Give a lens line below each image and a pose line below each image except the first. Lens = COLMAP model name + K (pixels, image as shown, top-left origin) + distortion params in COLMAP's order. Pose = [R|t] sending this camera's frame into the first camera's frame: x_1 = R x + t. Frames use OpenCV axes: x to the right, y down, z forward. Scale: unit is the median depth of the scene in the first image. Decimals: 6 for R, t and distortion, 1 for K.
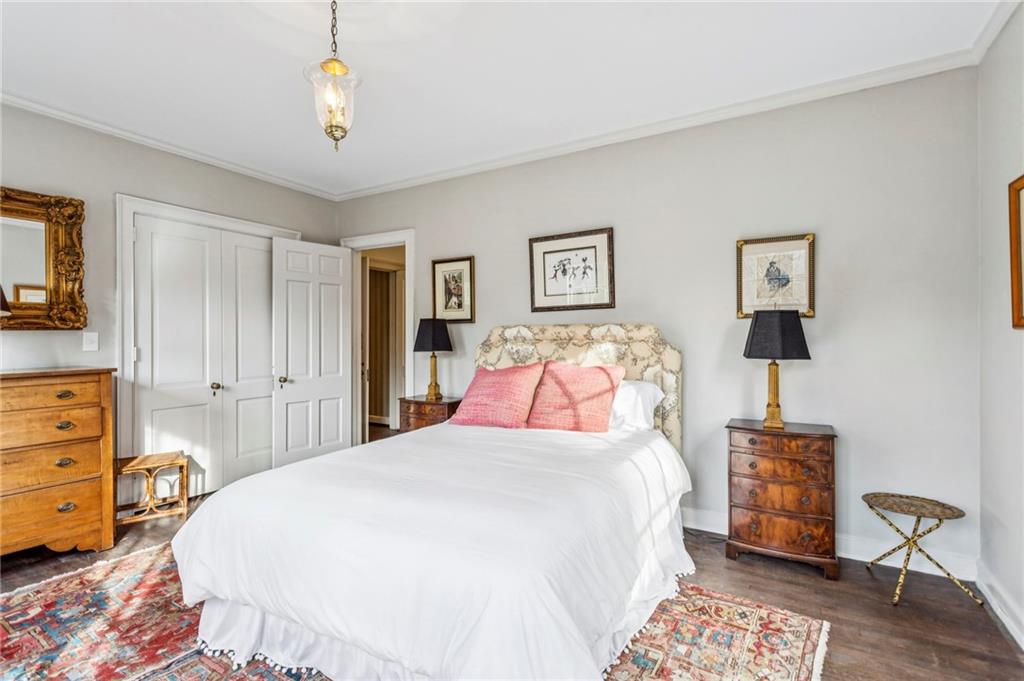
lens RADIAL K [[491.3, 0, 510.1], [0, 491.3, 335.6], [0, 0, 1]] dist [0.001081, 0.001164]
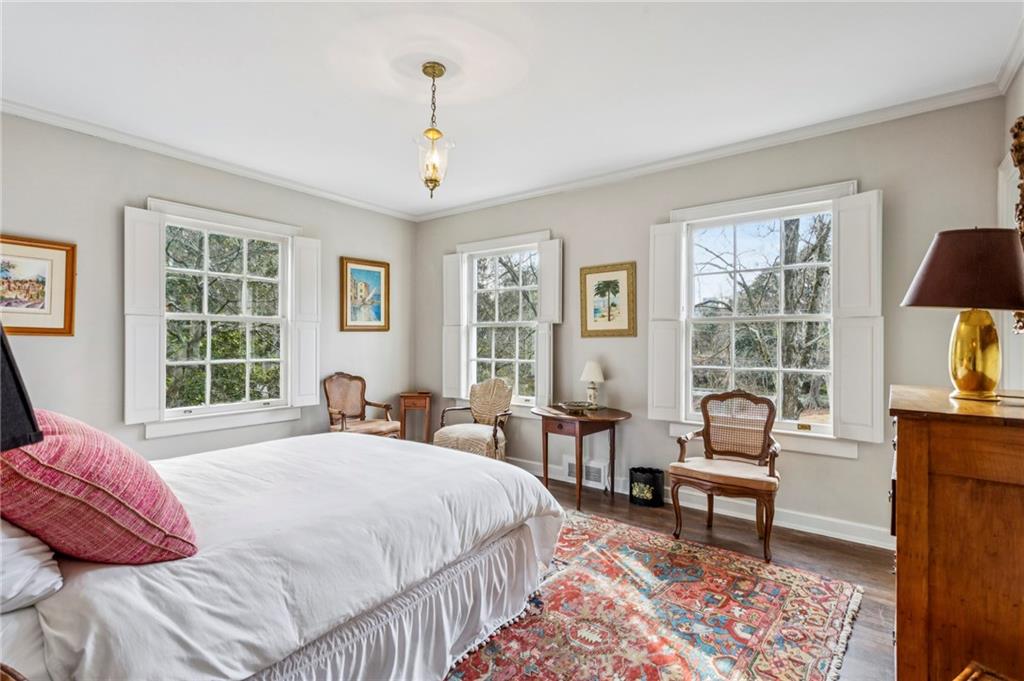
lens RADIAL K [[491.3, 0, 510.1], [0, 491.3, 335.6], [0, 0, 1]] dist [0.001081, 0.001164]
pose [[-0.993447, -0.002623, 0.114264, -0.634858], [-0.003536, 0.999963, -0.007785, -0.005172], [-0.114240, -0.008138, -0.993420, 2.025715]]
